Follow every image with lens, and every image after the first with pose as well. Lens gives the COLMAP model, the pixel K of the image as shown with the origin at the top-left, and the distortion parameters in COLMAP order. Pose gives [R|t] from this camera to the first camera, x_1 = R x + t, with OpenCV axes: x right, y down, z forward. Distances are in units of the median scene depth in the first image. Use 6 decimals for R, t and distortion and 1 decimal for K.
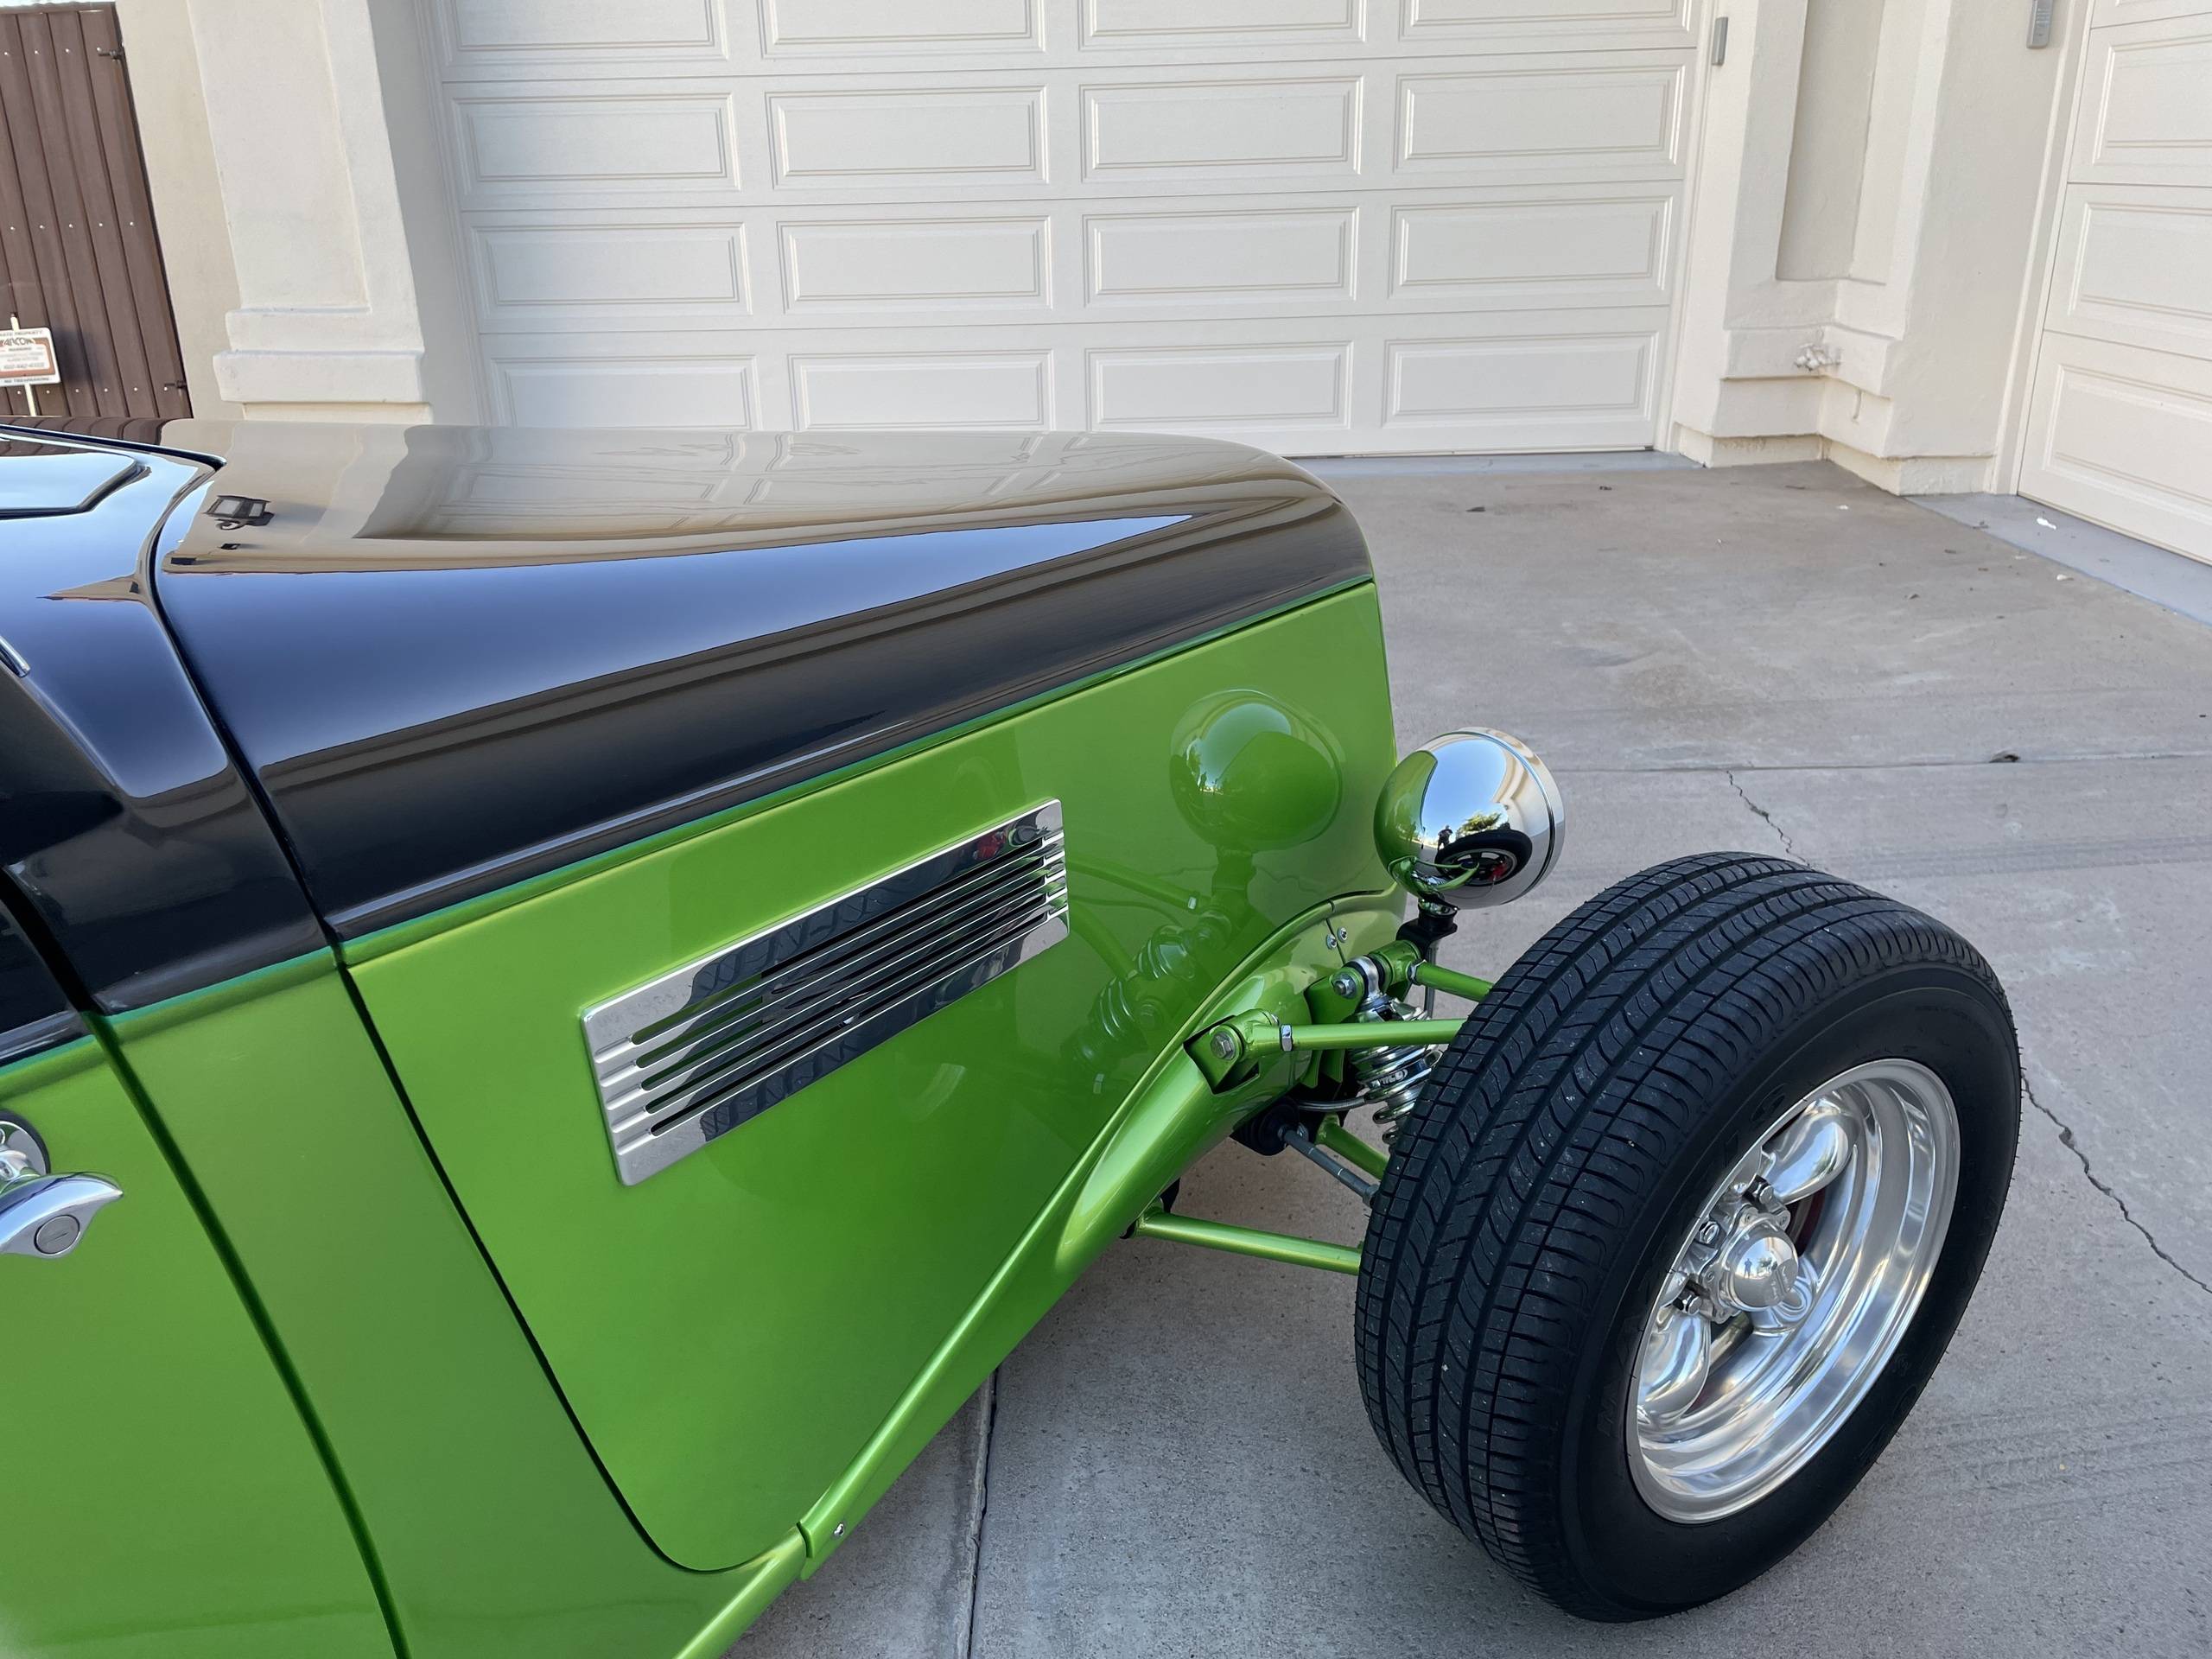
lens RADIAL K [[1718.5, 0, 1080.5], [0, 1718.5, 812.6], [0, 0, 1]] dist [0.081558, -0.106468]
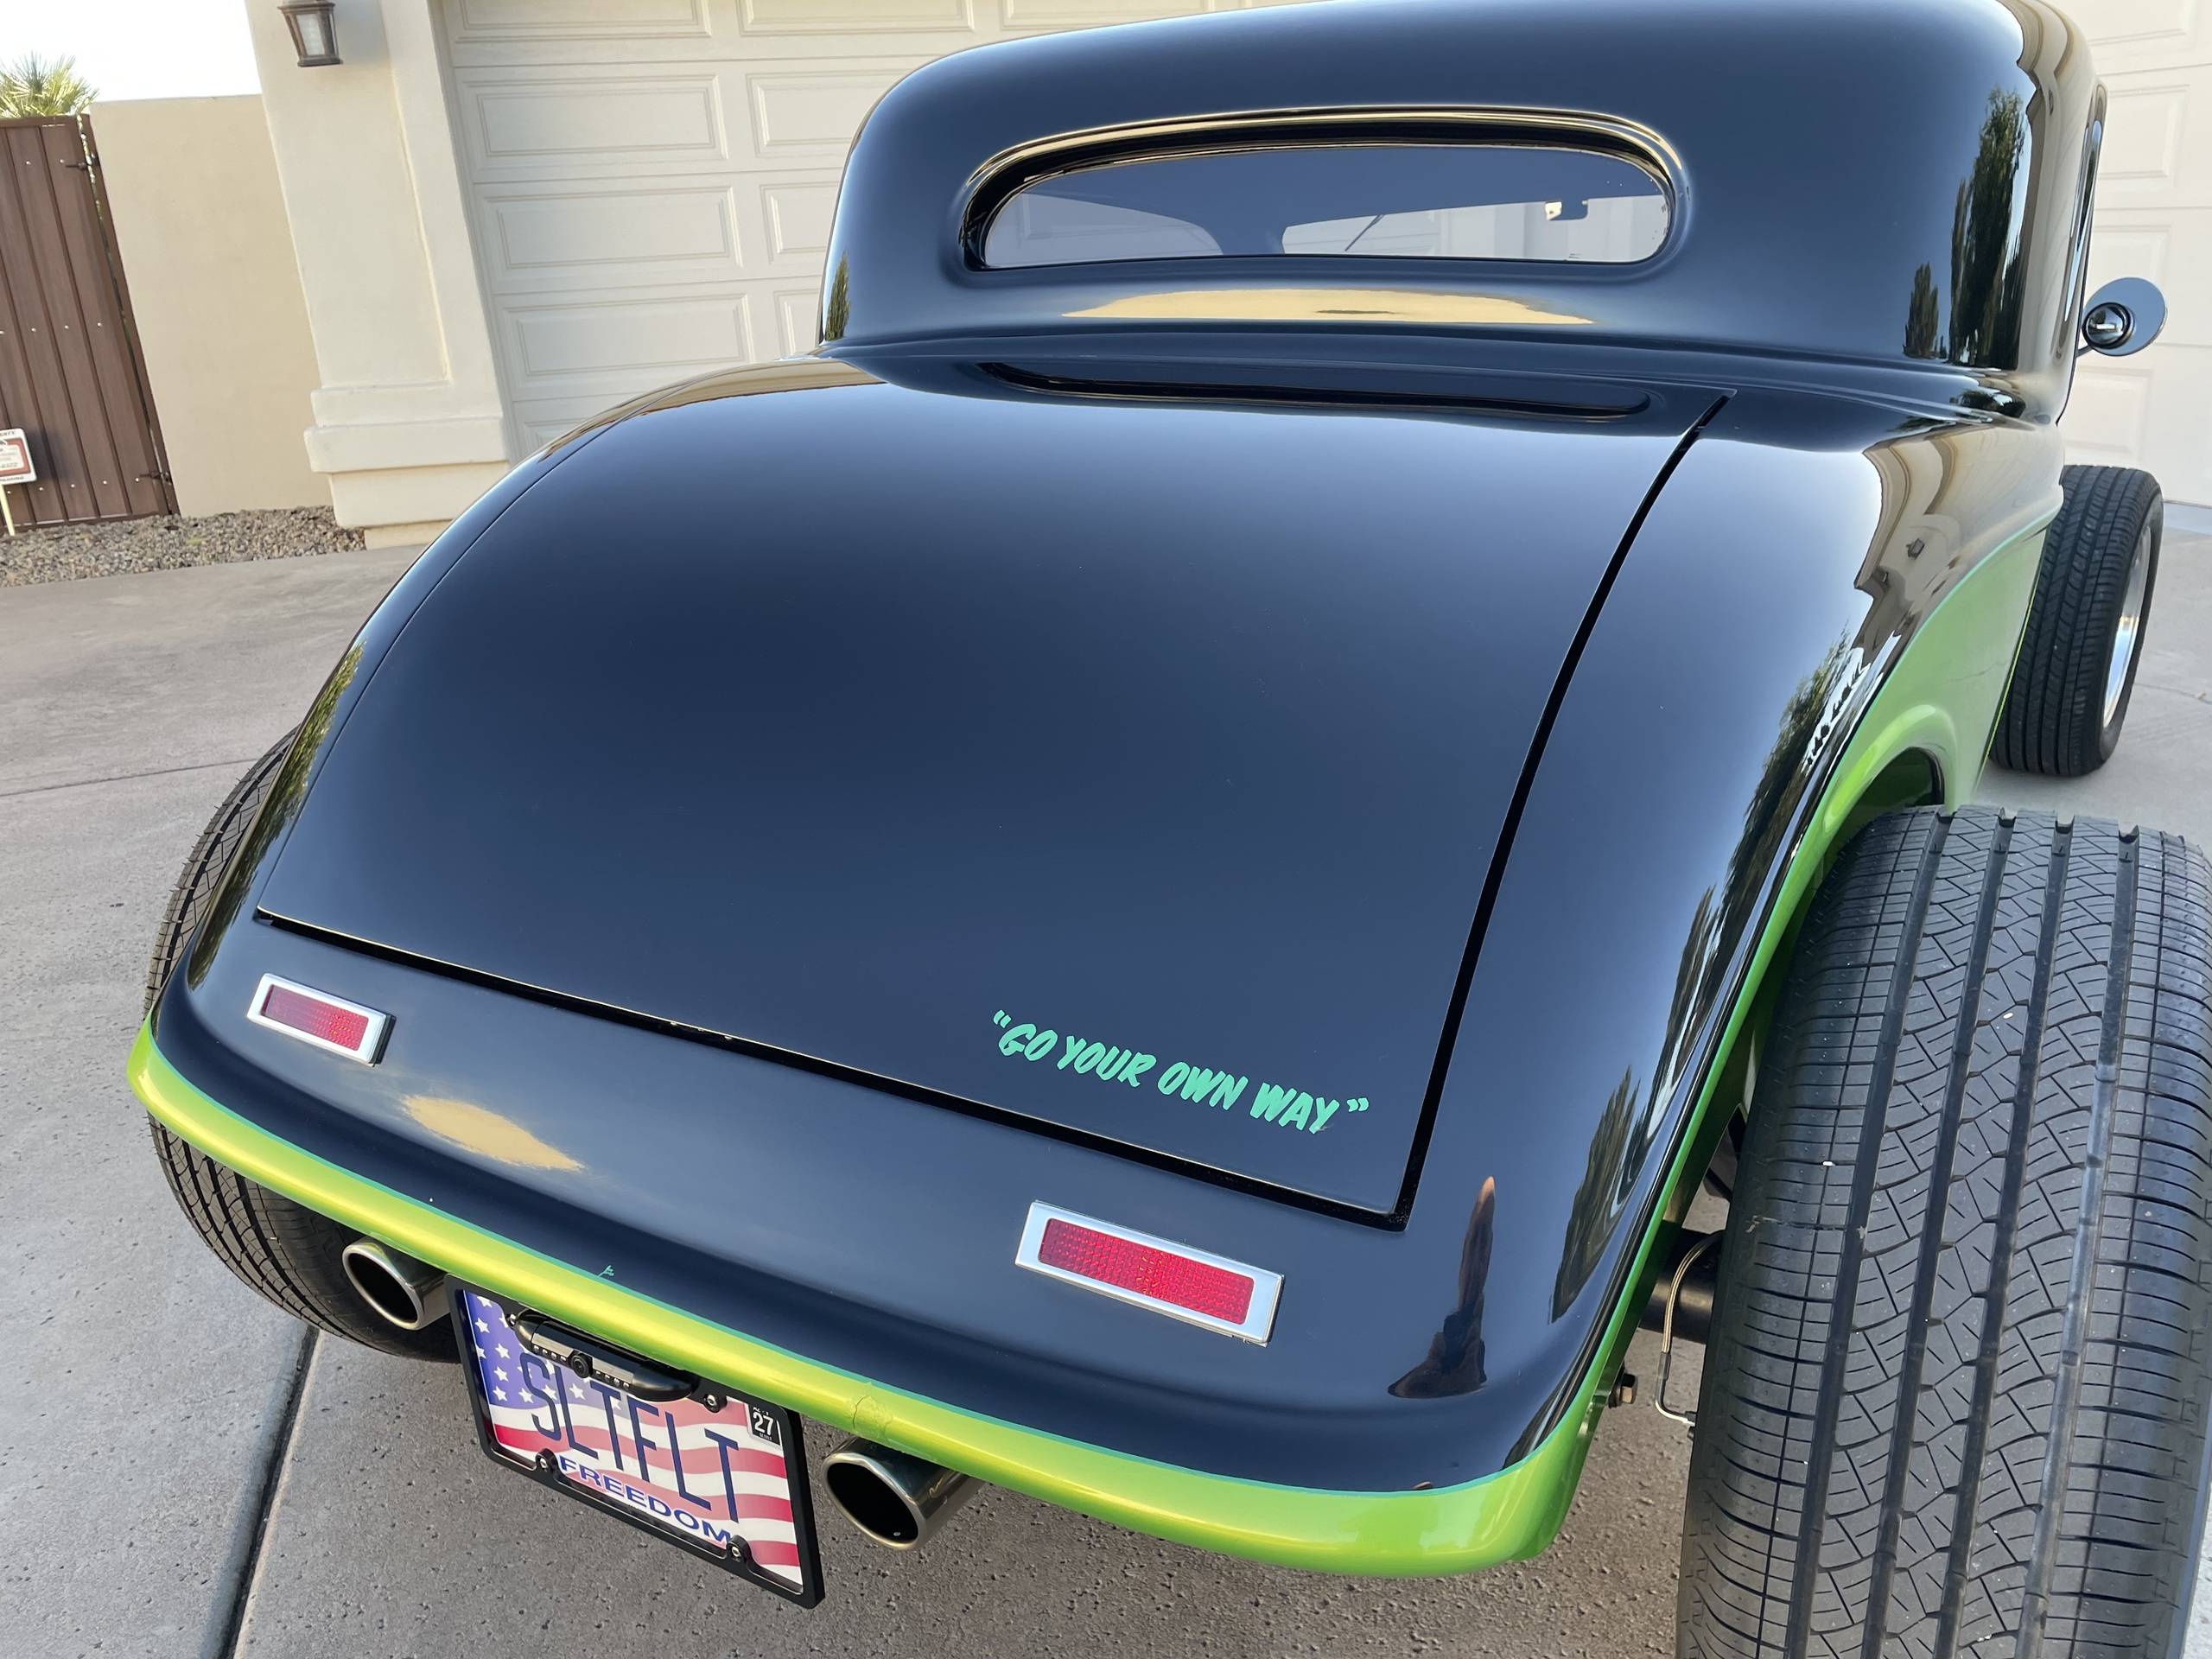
lens RADIAL K [[1720.5, 0, 1132.4], [0, 1720.5, 847.0], [0, 0, 1]] dist [0.094503, -0.128501]
pose [[0.938299, -0.144601, 0.314142, -1.496166], [0.152504, 0.988303, -0.000587, 0.309879], [-0.310382, 0.048458, 0.949376, -0.801684]]
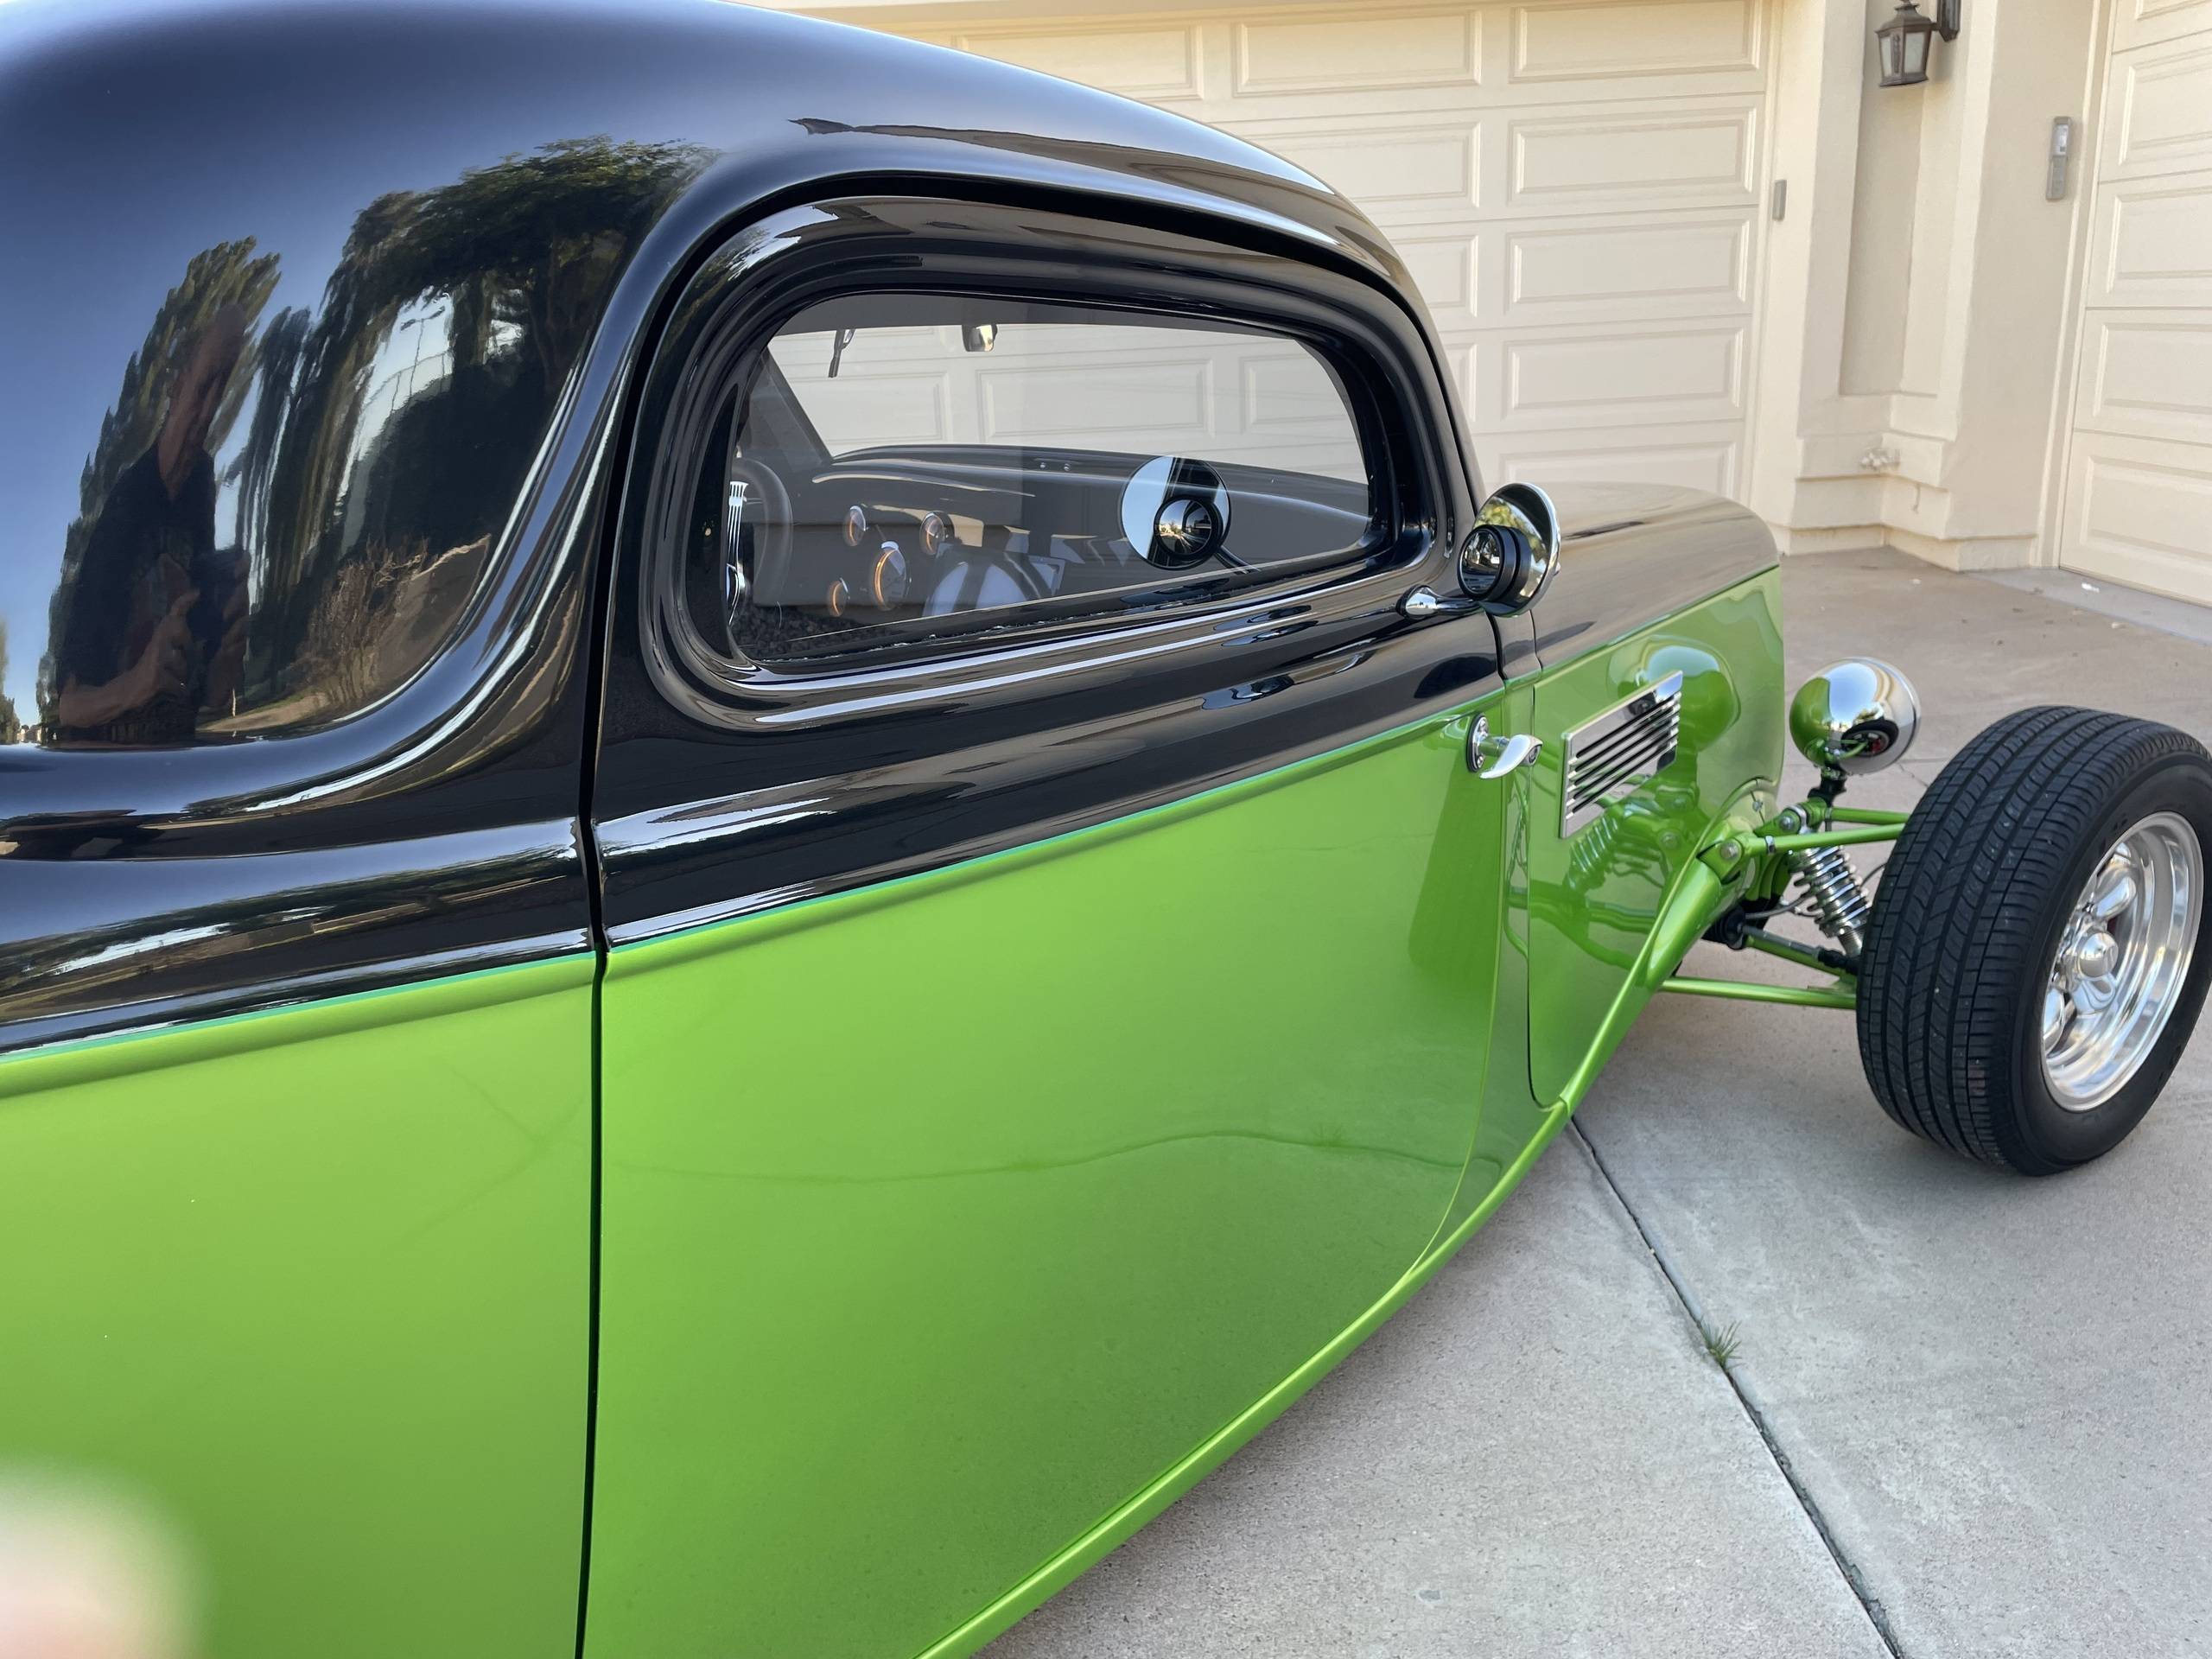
lens RADIAL K [[1729.6, 0, 1099.6], [0, 1729.6, 822.1], [0, 0, 1]] dist [0.069793, -0.099659]
pose [[0.999304, -0.031432, 0.020084, -0.489055], [0.032840, 0.996708, -0.074131, 0.194671], [-0.017688, 0.074739, 0.997046, -0.541975]]
